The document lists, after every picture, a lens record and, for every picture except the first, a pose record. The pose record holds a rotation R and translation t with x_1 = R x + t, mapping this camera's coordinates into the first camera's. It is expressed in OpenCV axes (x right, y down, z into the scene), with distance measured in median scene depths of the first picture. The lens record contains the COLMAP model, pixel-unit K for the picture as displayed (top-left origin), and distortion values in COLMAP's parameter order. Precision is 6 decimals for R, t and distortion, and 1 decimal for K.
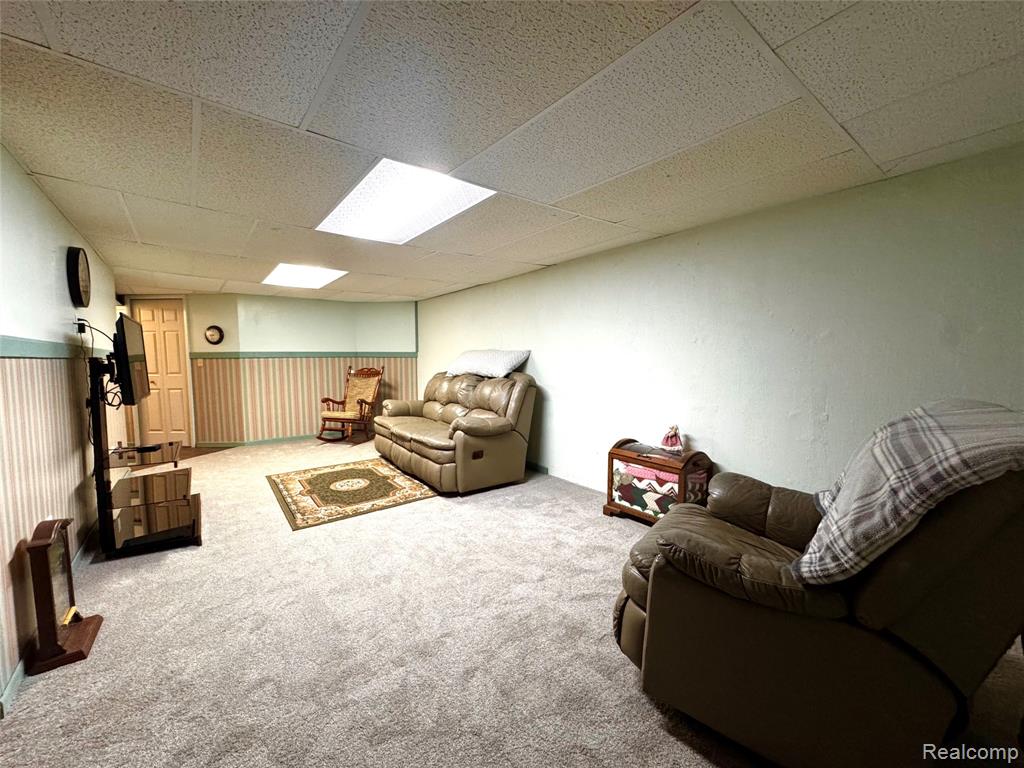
lens RADIAL K [[407.9, 0, 510.2], [0, 407.9, 382.9], [0, 0, 1]] dist [0.000822, 0.000767]
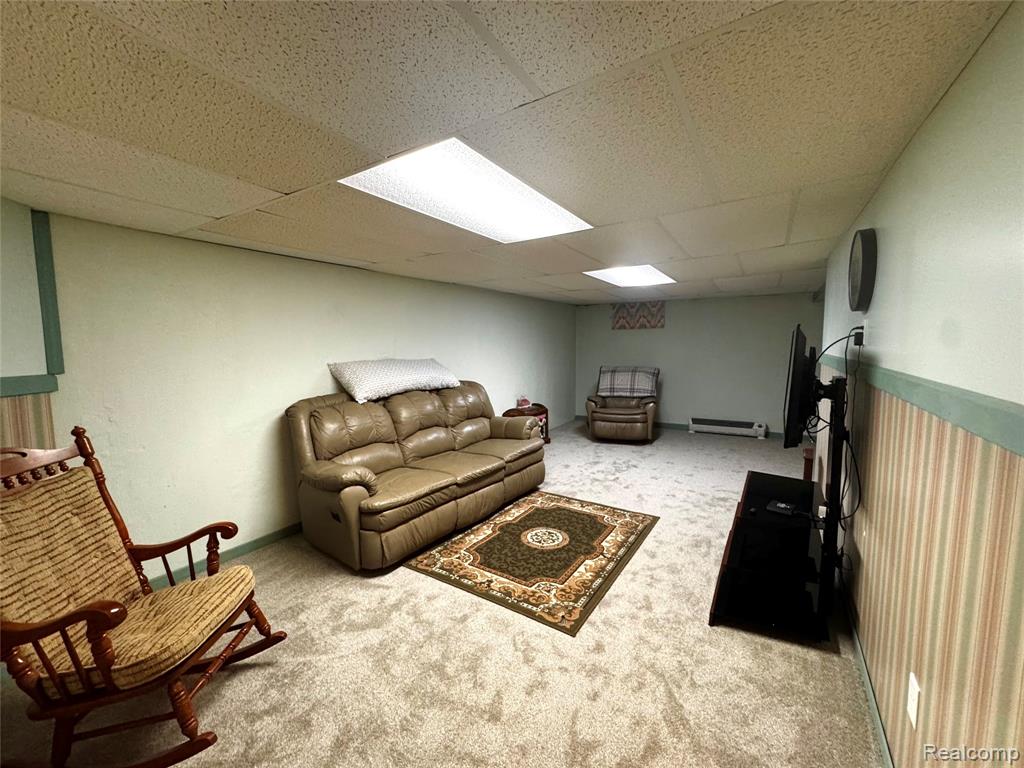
lens RADIAL K [[407.9, 0, 510.3], [0, 407.9, 383.0], [0, 0, 1]] dist [0.000822, 0.000767]
pose [[-0.330369, -0.076885, 0.940715, -1.084711], [0.077228, 0.991133, 0.108128, -0.129641], [-0.940687, 0.108372, -0.321502, 1.293853]]
